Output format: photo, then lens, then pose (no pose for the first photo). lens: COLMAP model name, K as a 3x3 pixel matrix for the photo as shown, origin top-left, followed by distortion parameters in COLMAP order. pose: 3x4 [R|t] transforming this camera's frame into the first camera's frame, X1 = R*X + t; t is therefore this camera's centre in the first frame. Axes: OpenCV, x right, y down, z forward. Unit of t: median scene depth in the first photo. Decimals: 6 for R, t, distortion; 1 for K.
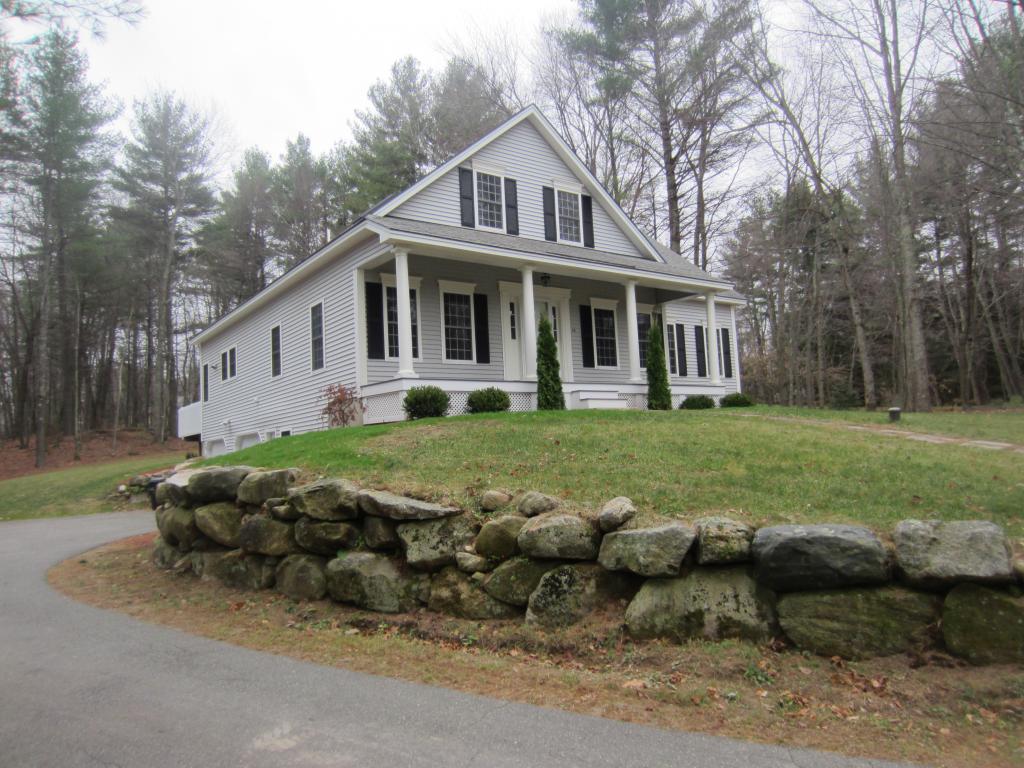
lens RADIAL K [[725.3, 0, 512.0], [0, 725.3, 384.0], [0, 0, 1]] dist [-0.003573, -0.000264]
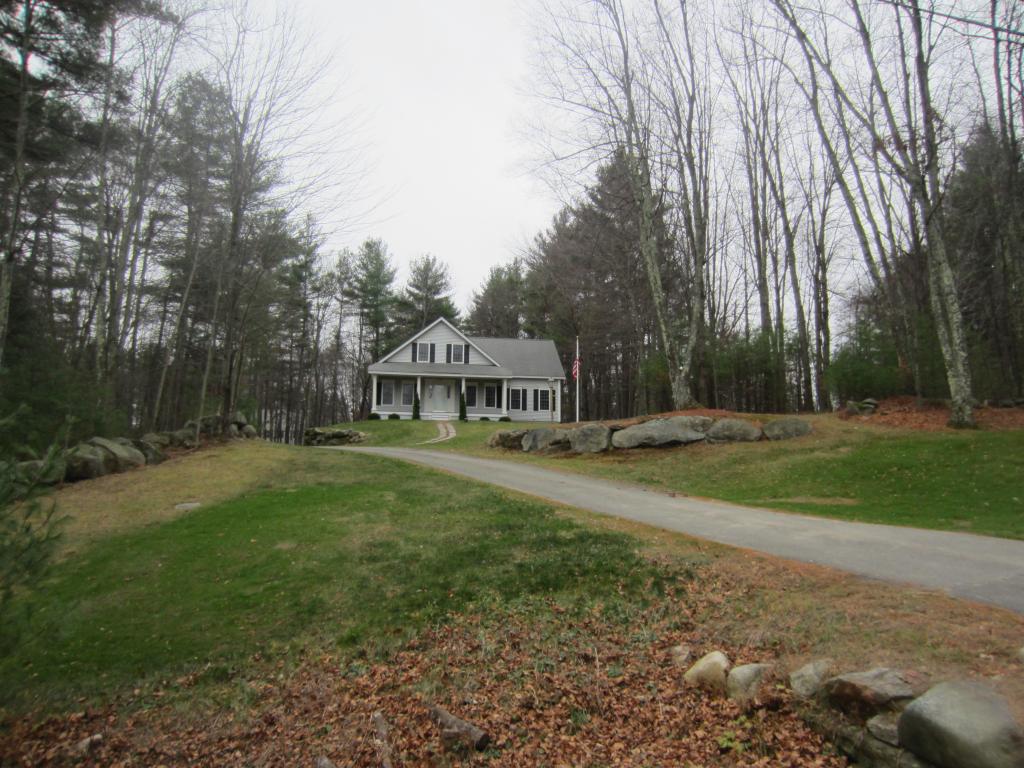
lens RADIAL K [[725.3, 0, 512.0], [0, 725.3, 384.0], [0, 0, 1]] dist [-0.003573, -0.000264]
pose [[0.885724, -0.016385, -0.463922, 1.600957], [-0.007544, 0.998737, -0.049676, 0.026583], [0.464150, 0.047499, 0.884482, -1.416281]]
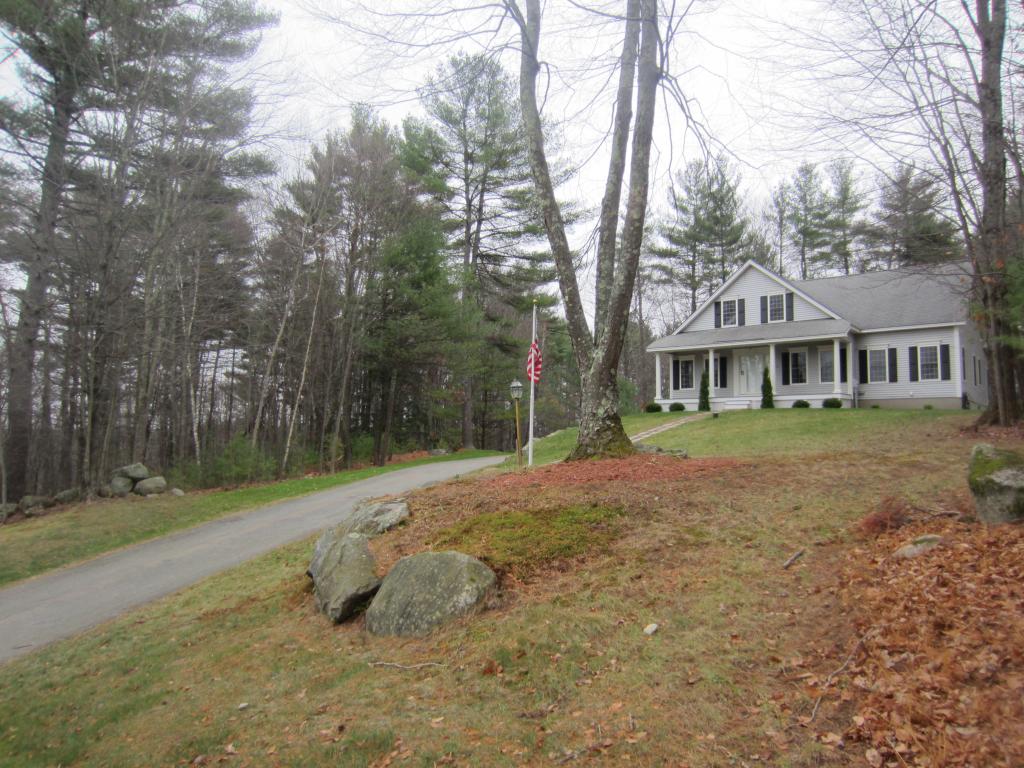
lens RADIAL K [[725.3, 0, 512.0], [0, 725.3, 384.0], [0, 0, 1]] dist [-0.003573, -0.000264]
pose [[0.265166, -0.031787, -0.963679, 1.791414], [0.068670, 0.997541, -0.014009, -0.048946], [0.961754, -0.062461, 0.266697, -0.219136]]
